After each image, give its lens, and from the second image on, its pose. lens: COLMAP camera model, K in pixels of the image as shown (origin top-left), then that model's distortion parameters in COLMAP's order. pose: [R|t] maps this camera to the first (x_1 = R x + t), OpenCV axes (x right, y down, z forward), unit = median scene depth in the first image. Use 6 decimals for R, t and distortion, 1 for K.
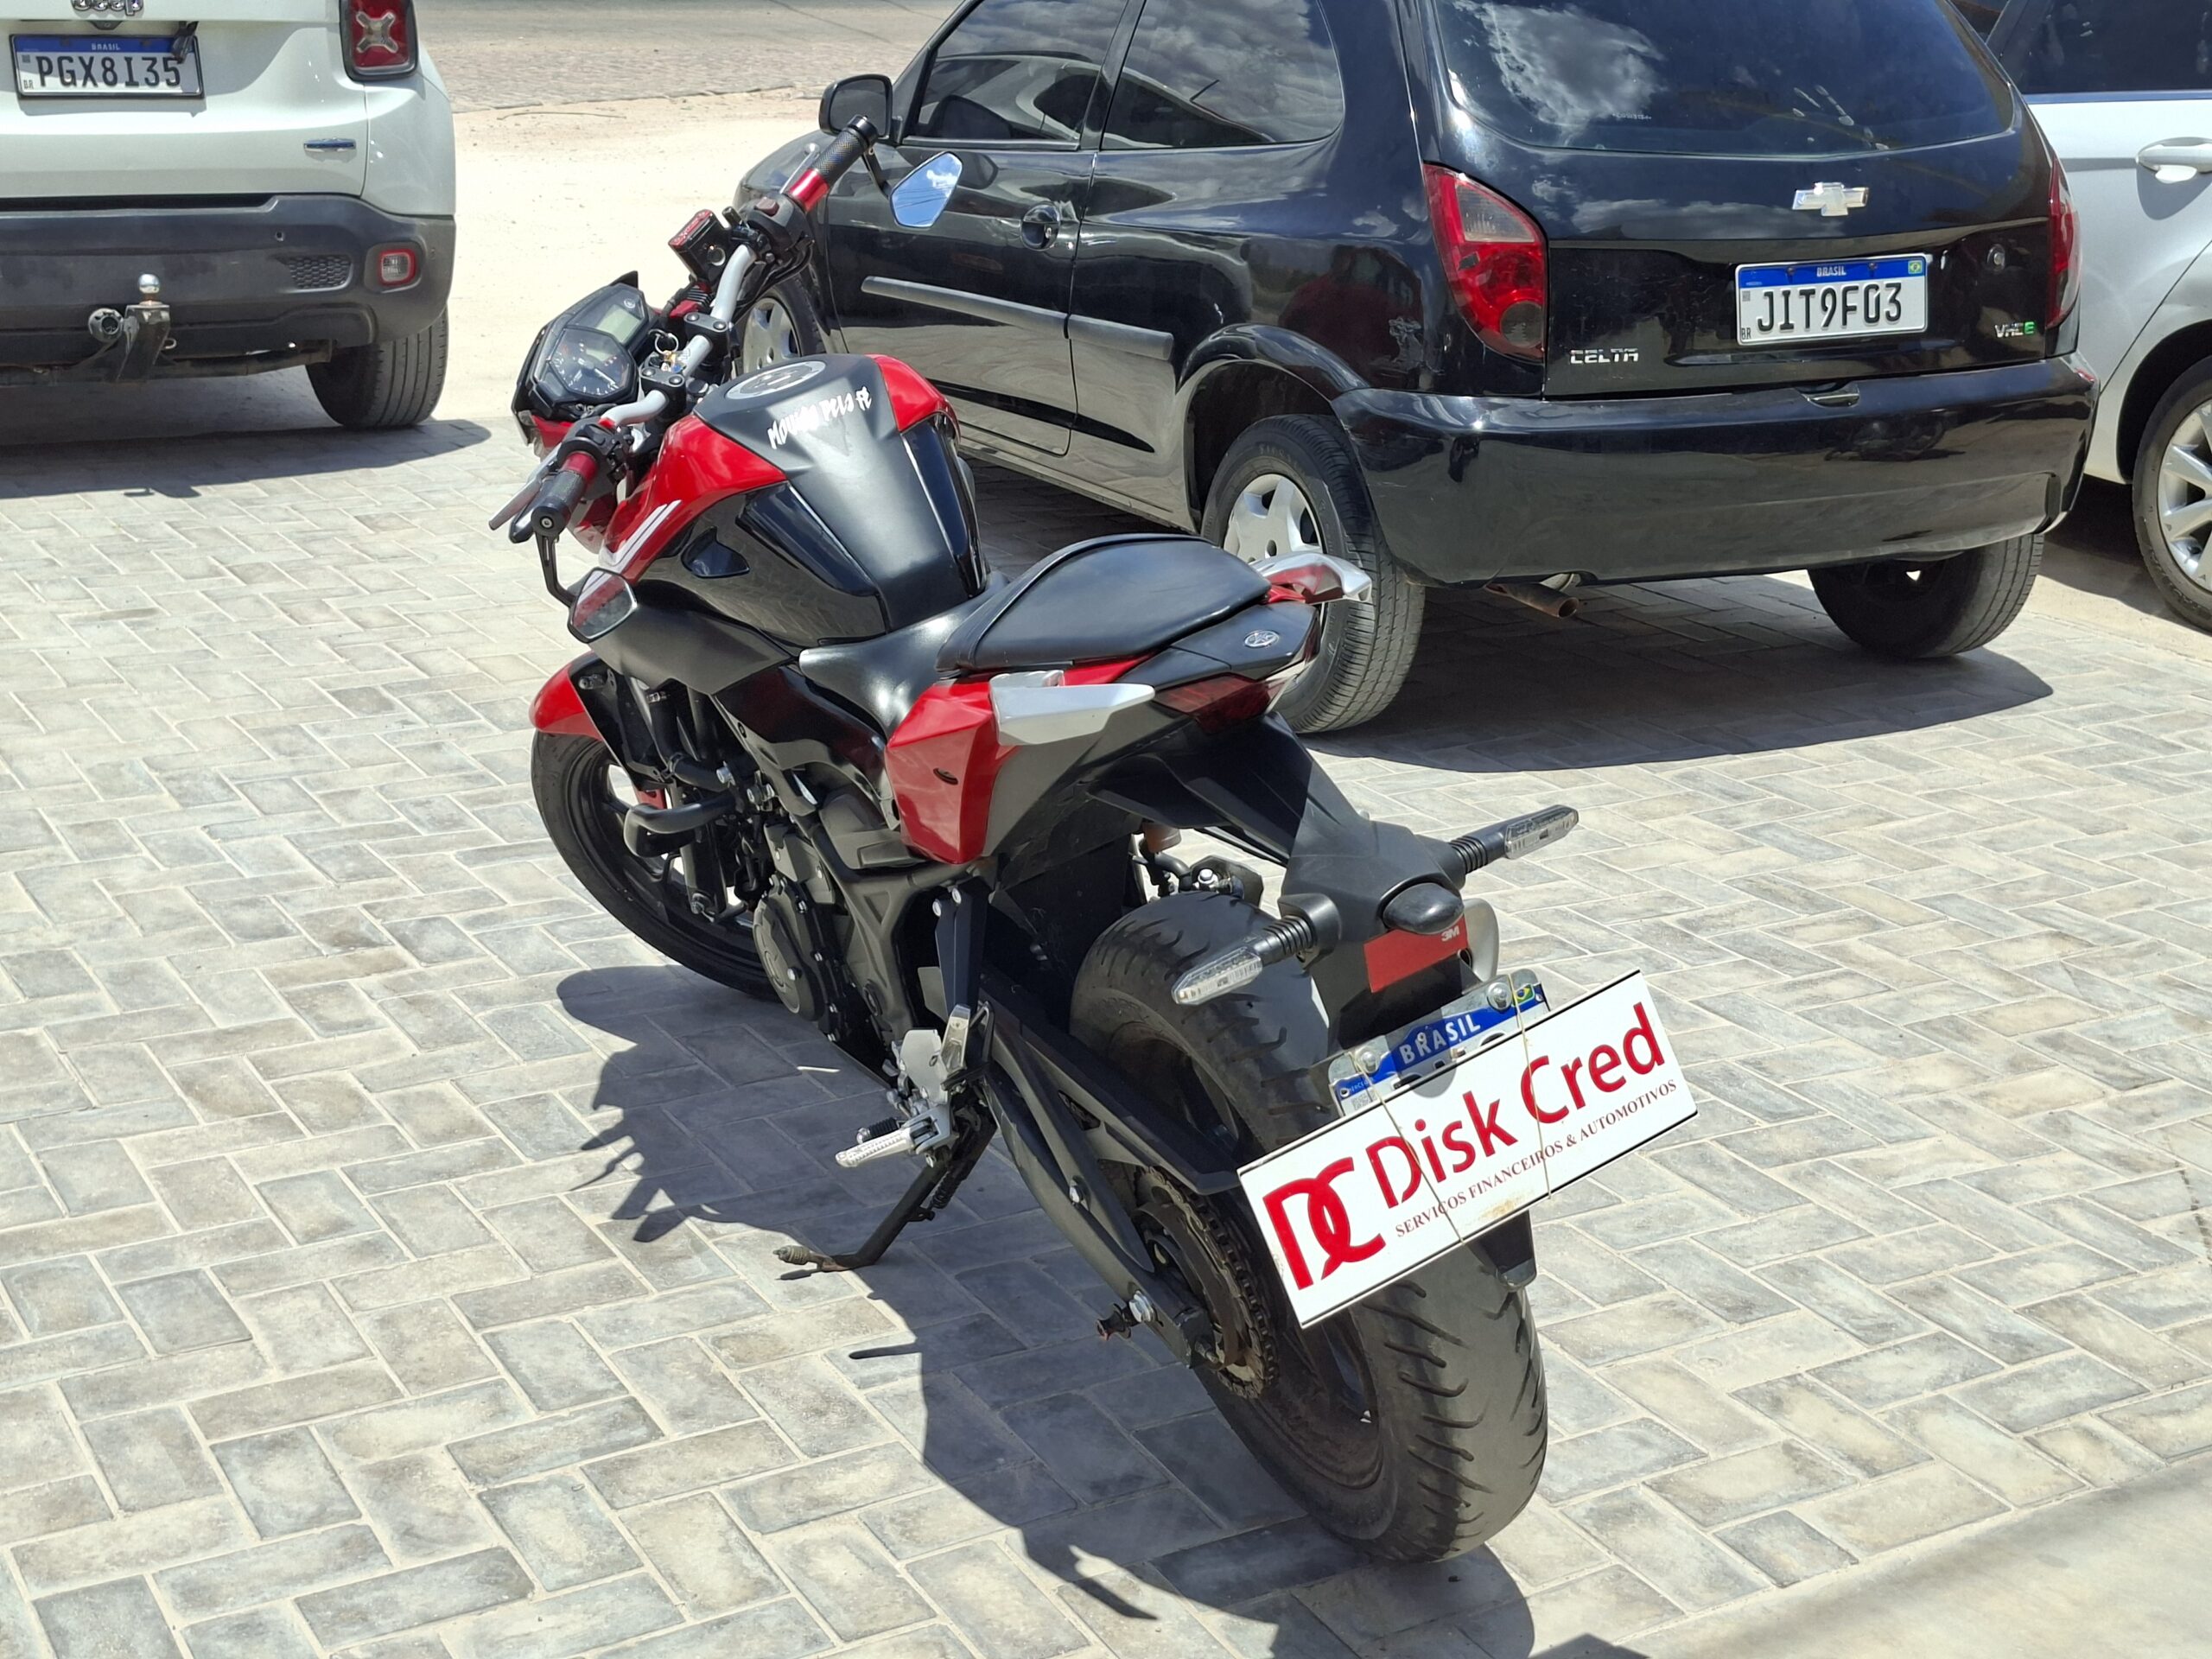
lens RADIAL K [[3053.8, 0, 1107.8], [0, 3053.8, 873.2], [0, 0, 1]] dist [0.182163, -0.385064]
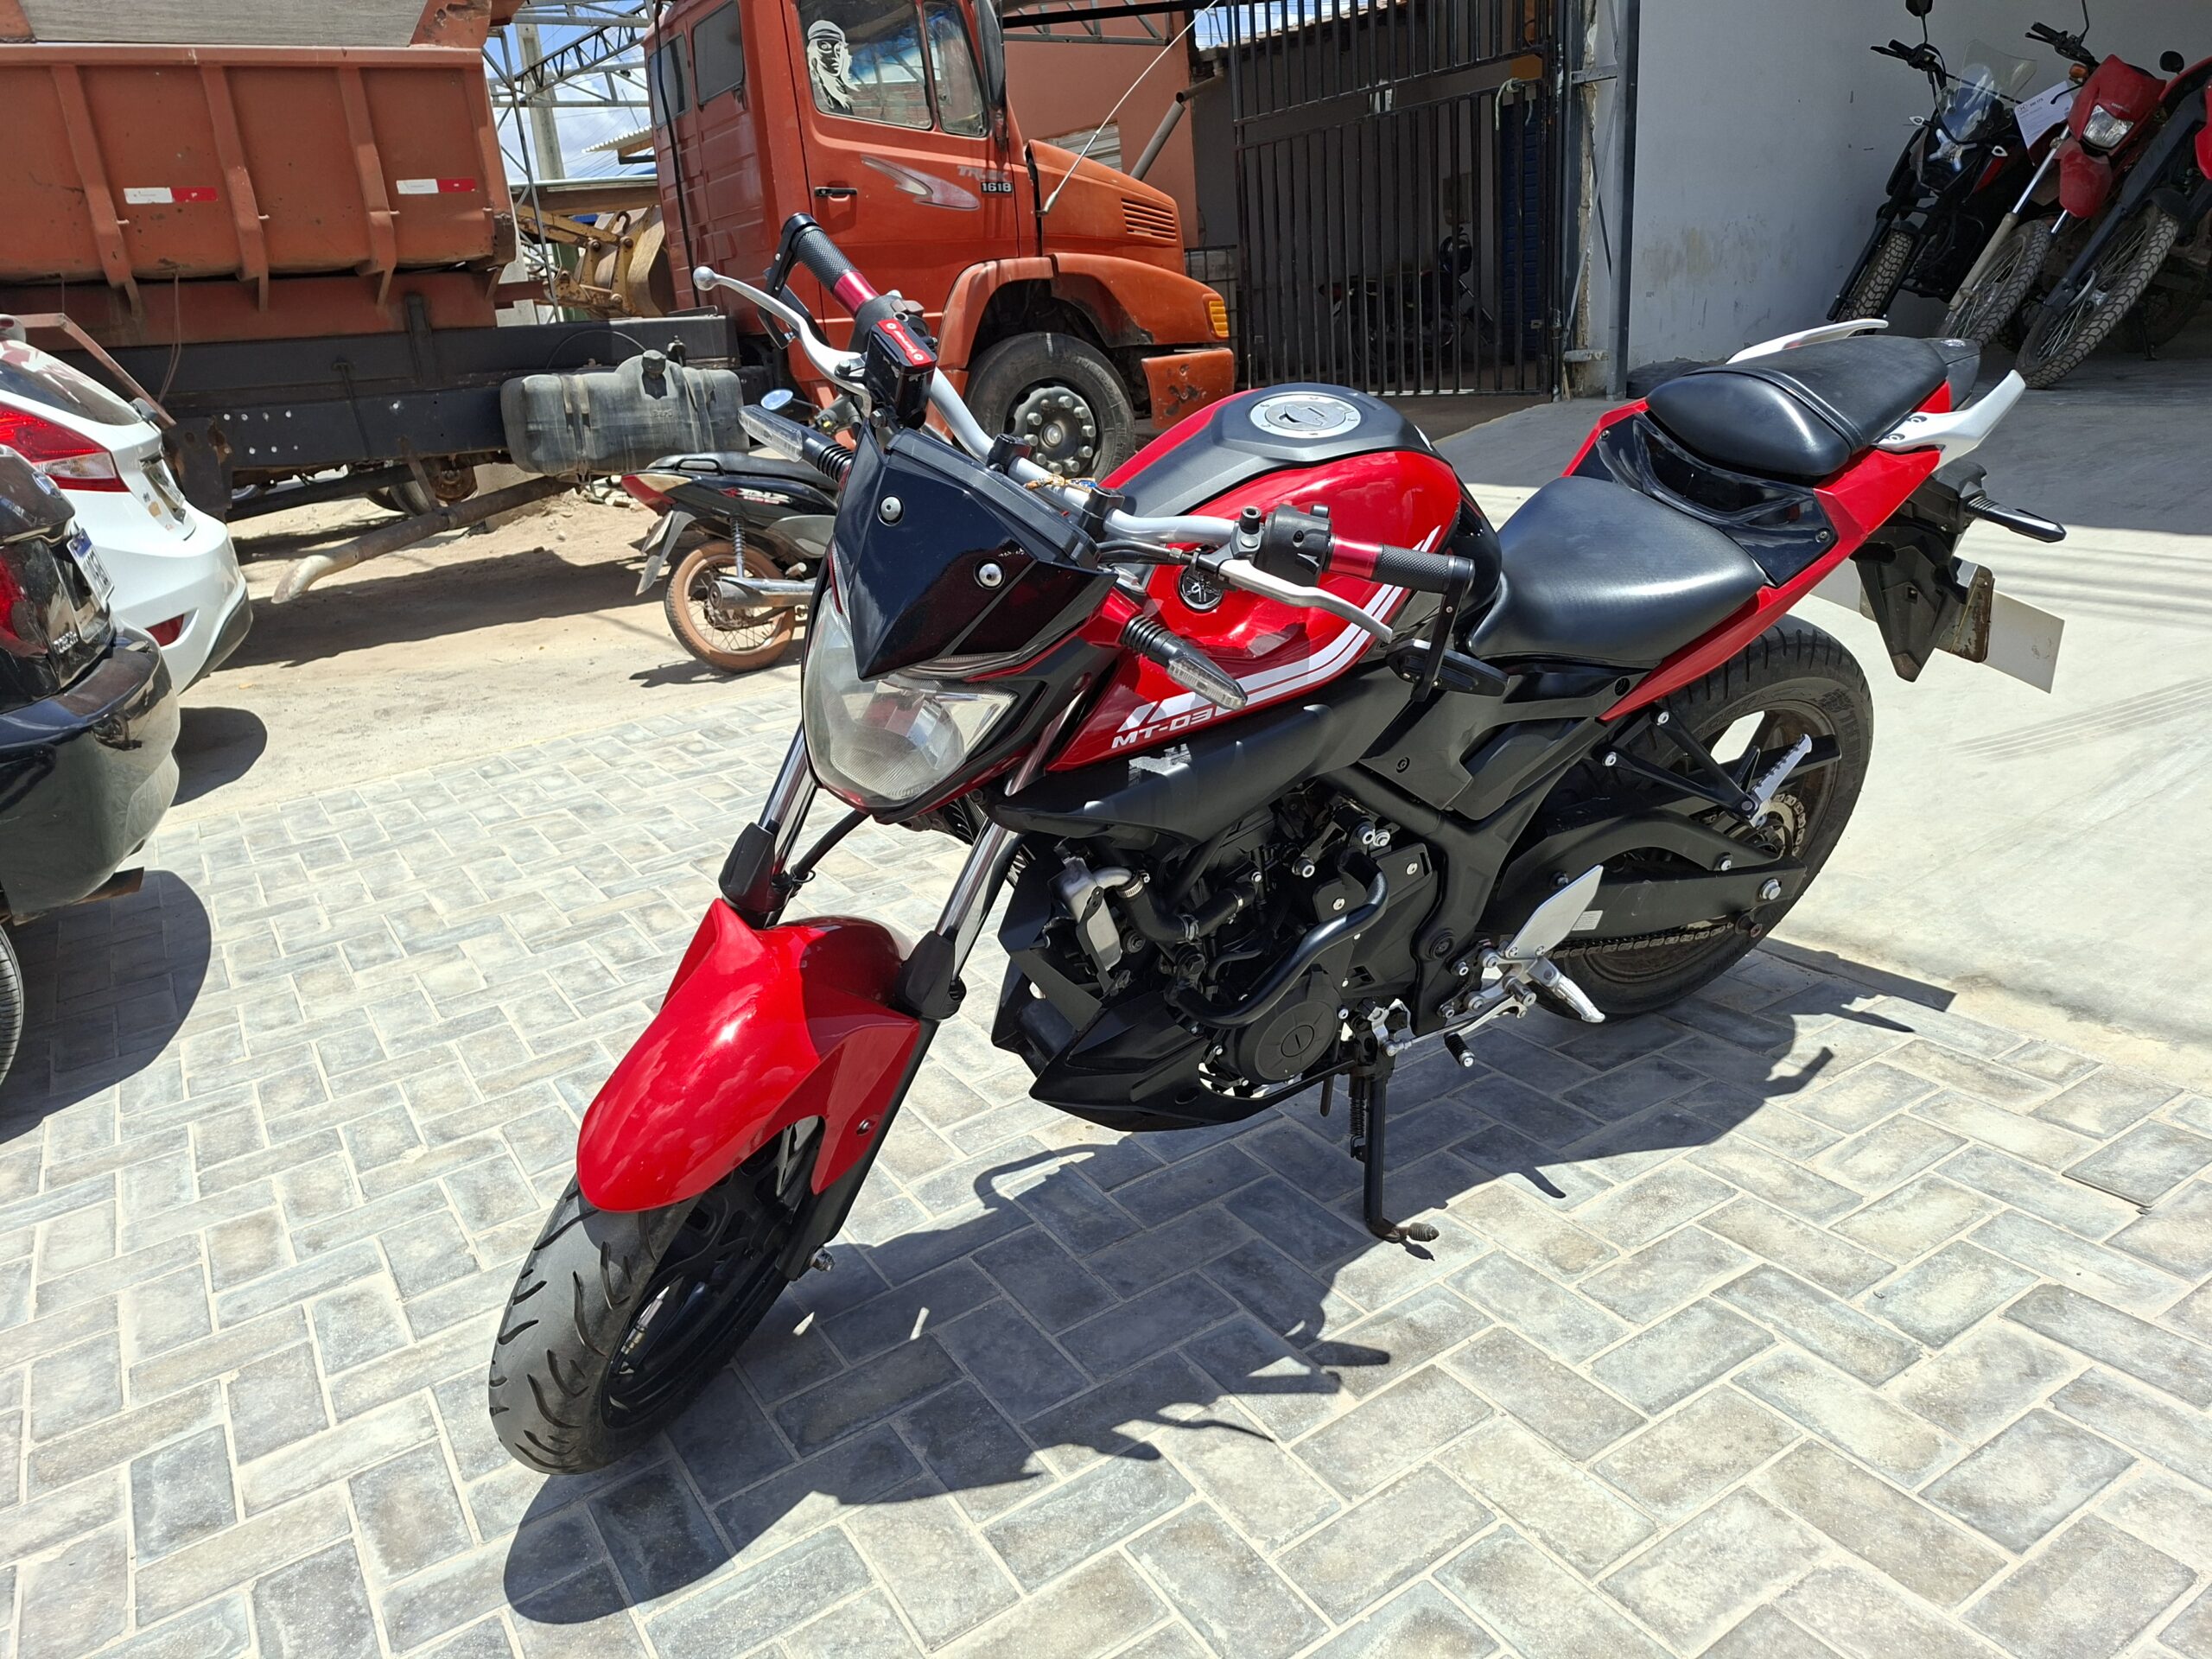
lens RADIAL K [[1536.0, 0, 1124.4], [0, 1536.0, 842.5], [0, 0, 1]] dist [0.103318, -0.136525]
pose [[-0.047523, -0.353514, 0.934221, -0.549567], [0.408935, 0.846421, 0.341092, -0.216705], [-0.911325, 0.398245, 0.104340, 0.971986]]
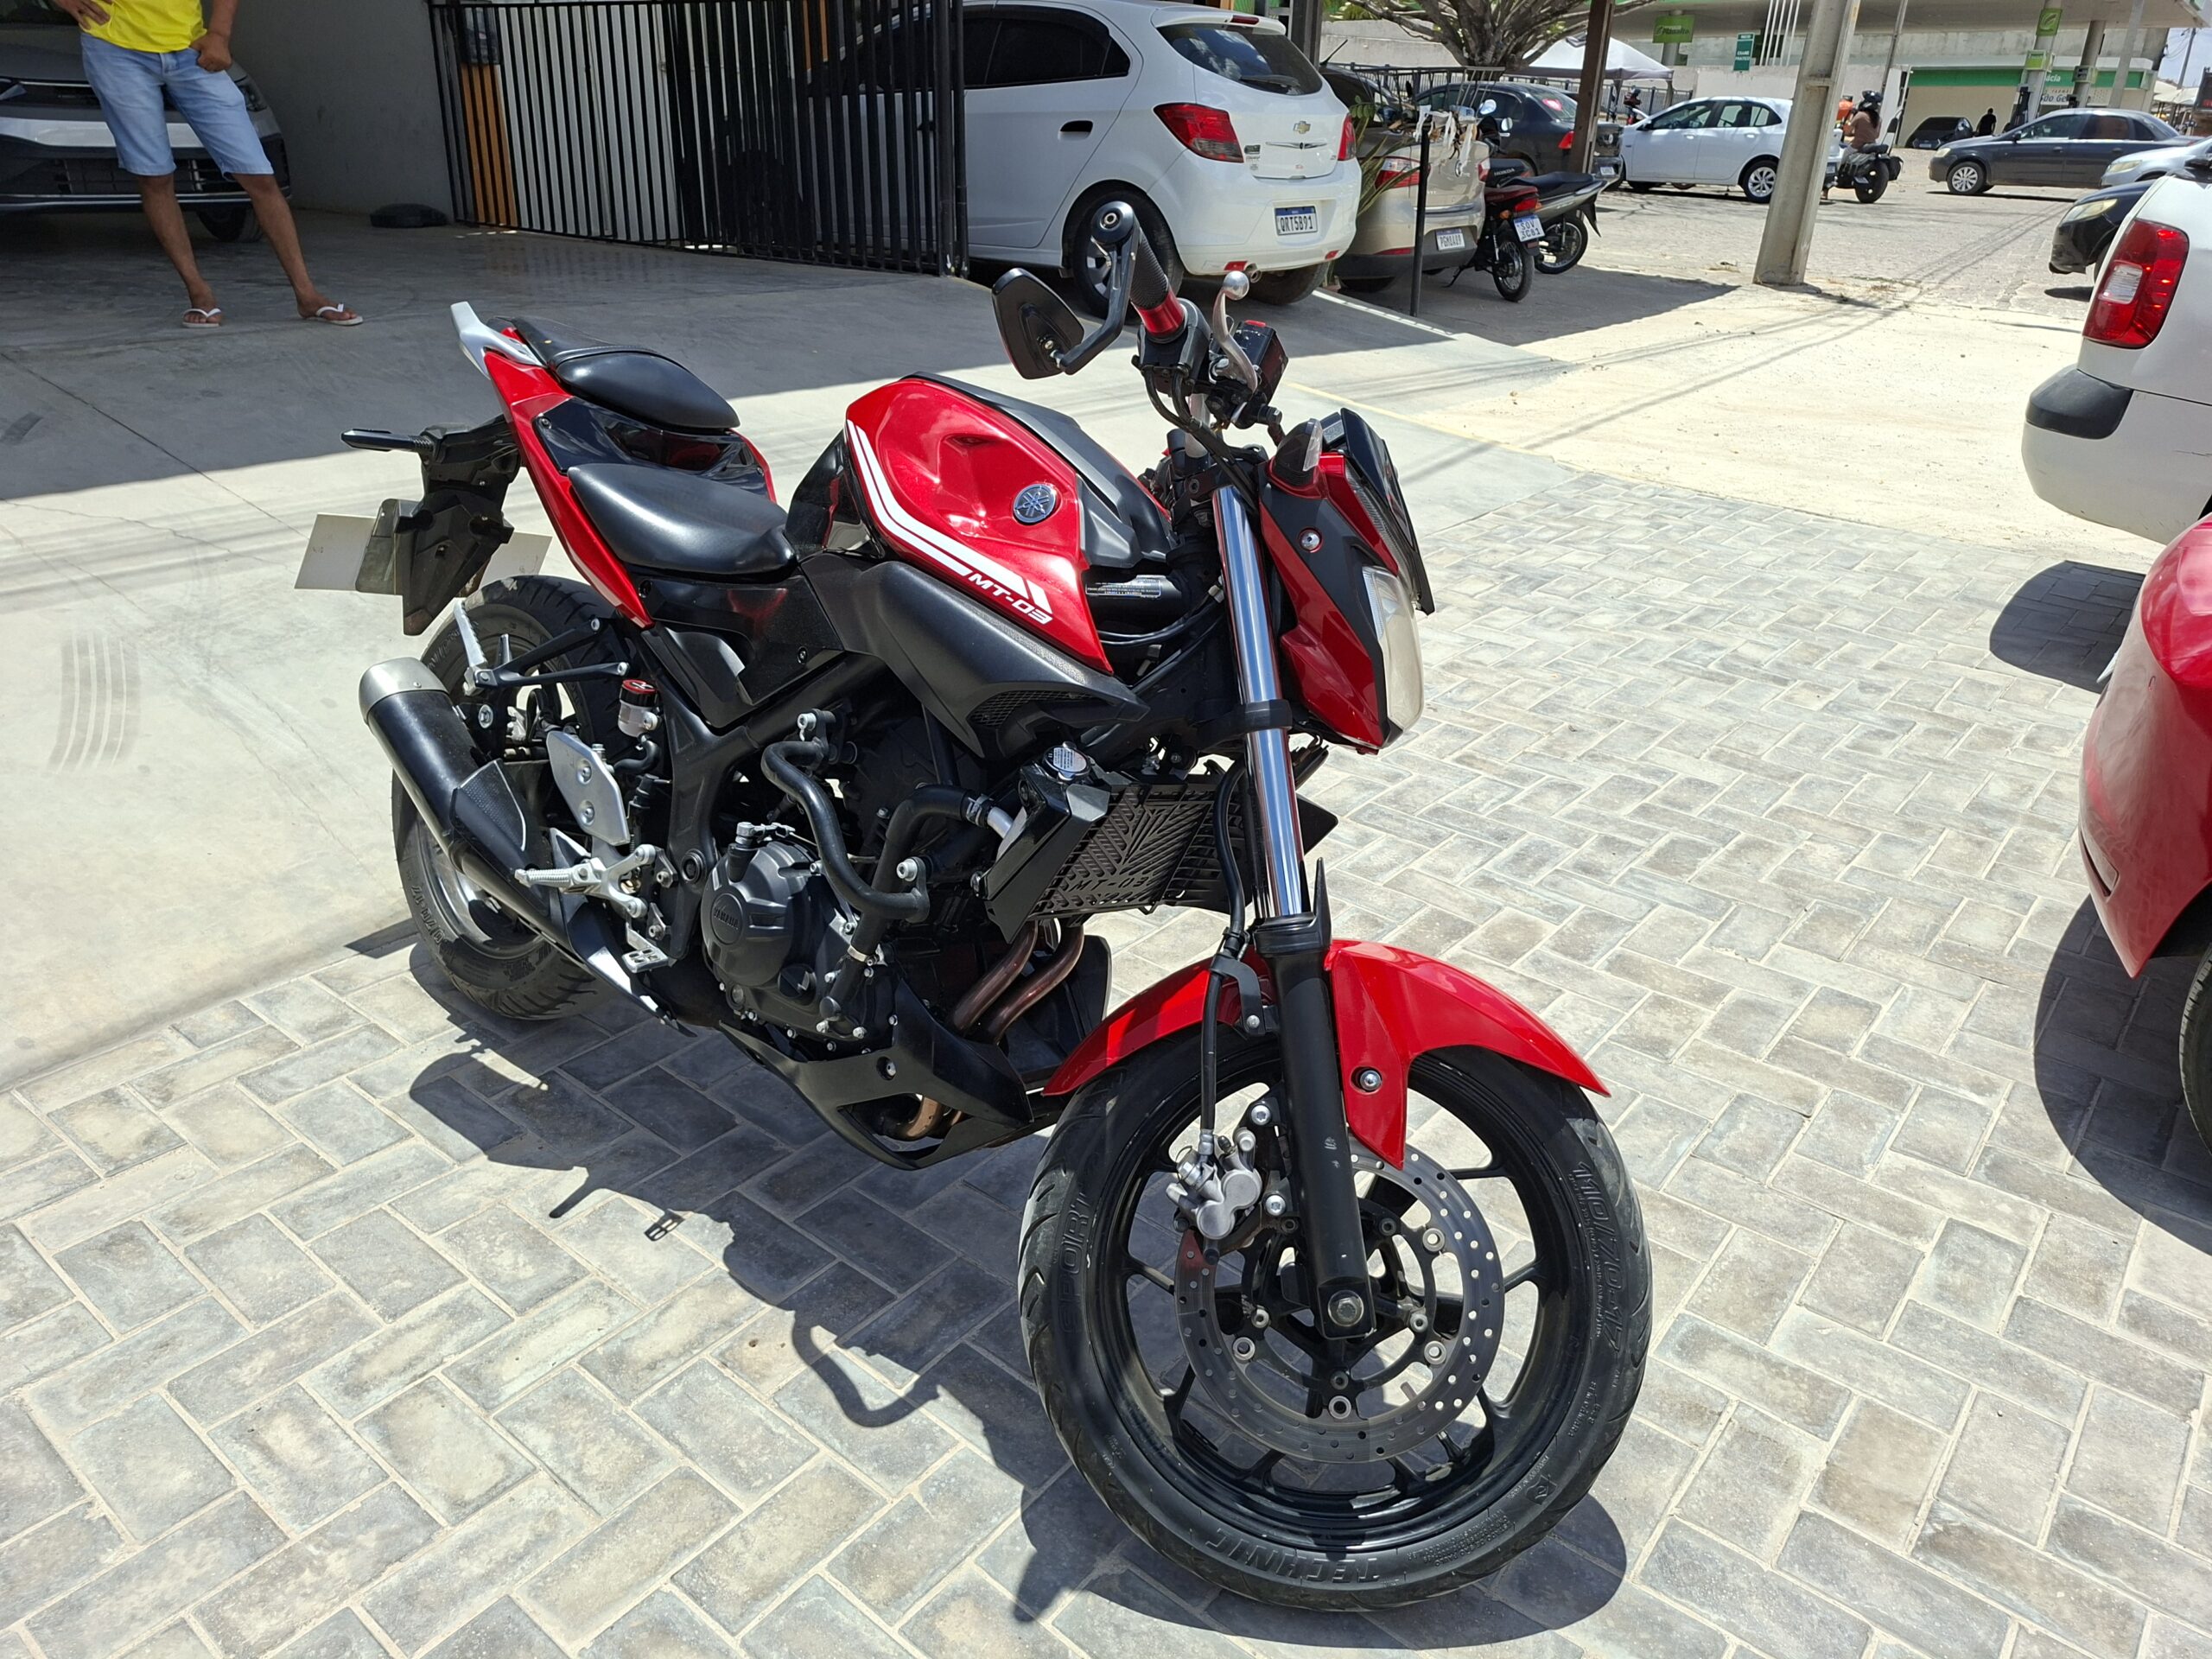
lens RADIAL K [[1542.1, 0, 1106.0], [0, 1542.1, 829.5], [0, 0, 1]] dist [0.073604, -0.086663]
pose [[-0.930660, 0.105938, -0.350213, 0.058063], [-0.169356, 0.723735, 0.668974, -0.386559], [0.324331, 0.681898, -0.655610, 1.354595]]
